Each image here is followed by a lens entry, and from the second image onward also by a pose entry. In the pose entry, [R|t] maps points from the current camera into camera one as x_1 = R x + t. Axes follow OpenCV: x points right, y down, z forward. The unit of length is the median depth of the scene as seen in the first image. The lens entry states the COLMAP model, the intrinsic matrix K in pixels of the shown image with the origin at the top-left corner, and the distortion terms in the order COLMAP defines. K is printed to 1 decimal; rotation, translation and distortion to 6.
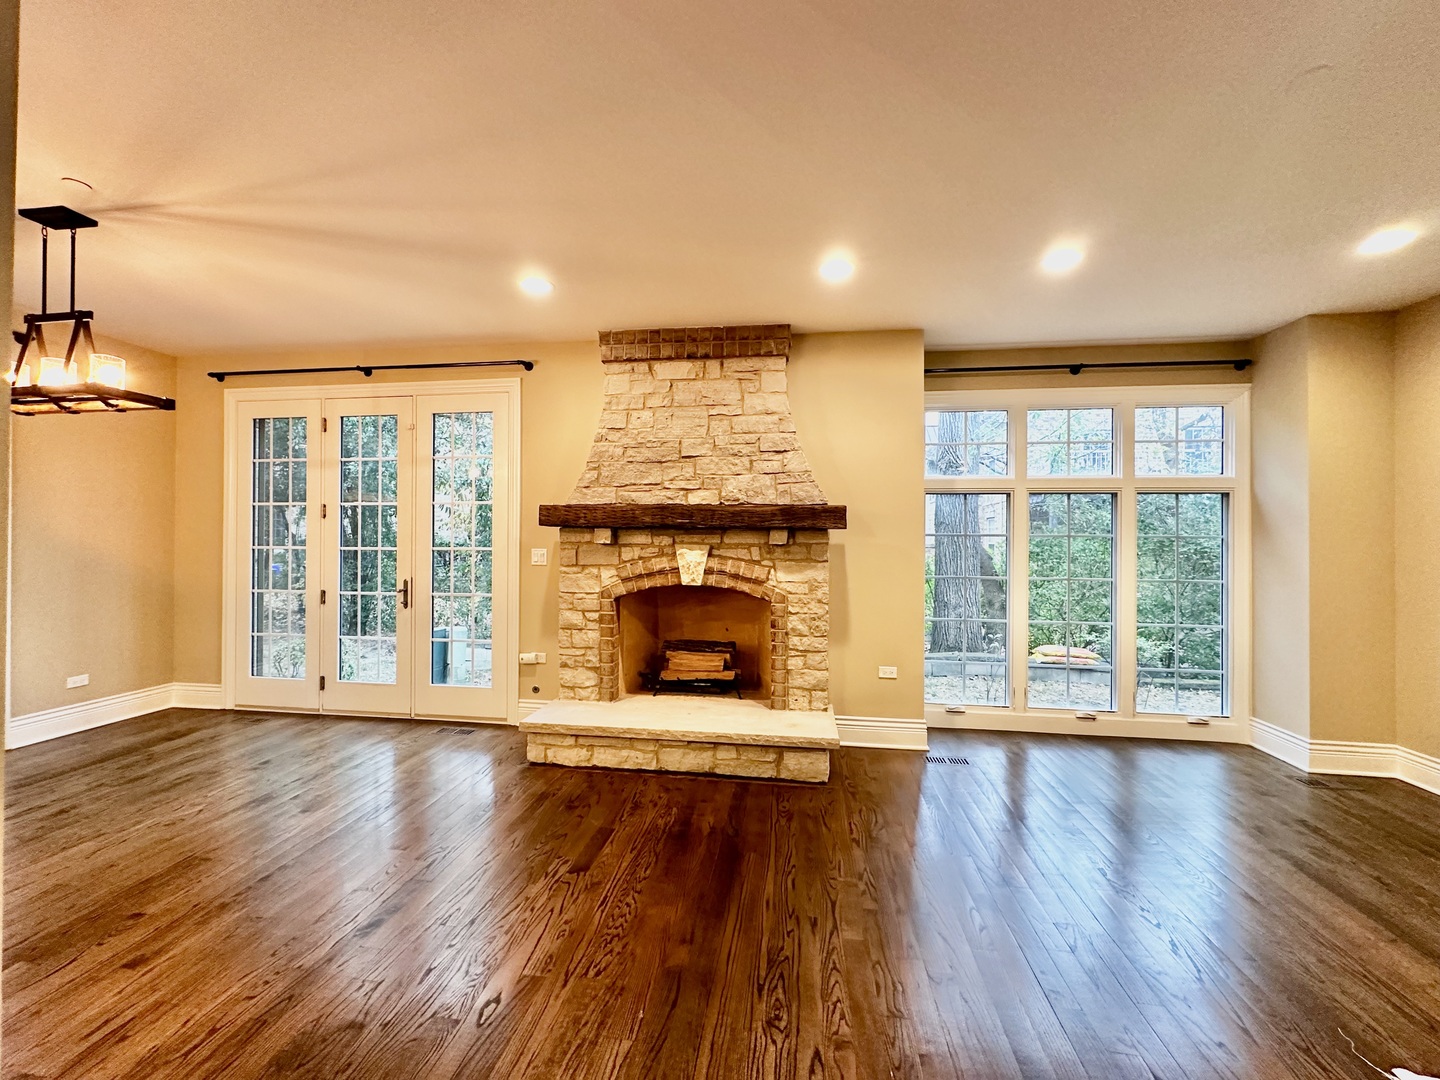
lens RADIAL K [[573.7, 0, 720.0], [0, 573.7, 540.0], [0, 0, 1]] dist [-0.002508, 0.000251]
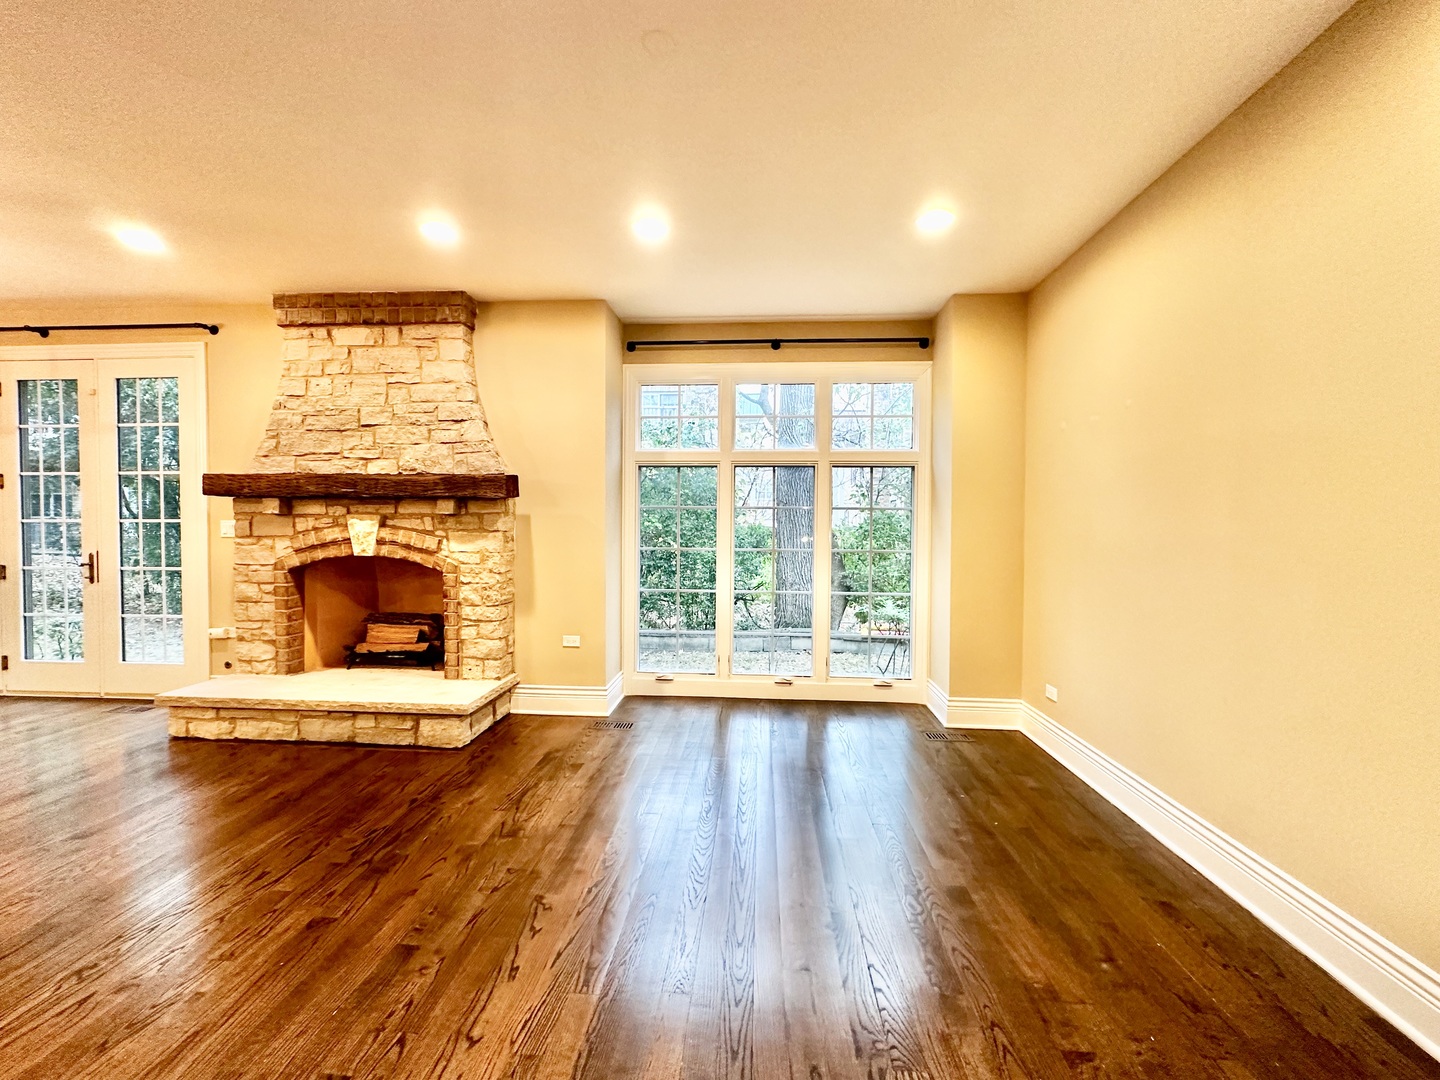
lens RADIAL K [[573.7, 0, 720.0], [0, 573.7, 540.0], [0, 0, 1]] dist [-0.002508, 0.000251]
pose [[0.997610, -0.002766, 0.069045, 0.485325], [0.000876, 0.999624, 0.027396, 0.024703], [-0.069095, -0.027270, 0.997237, -0.024542]]
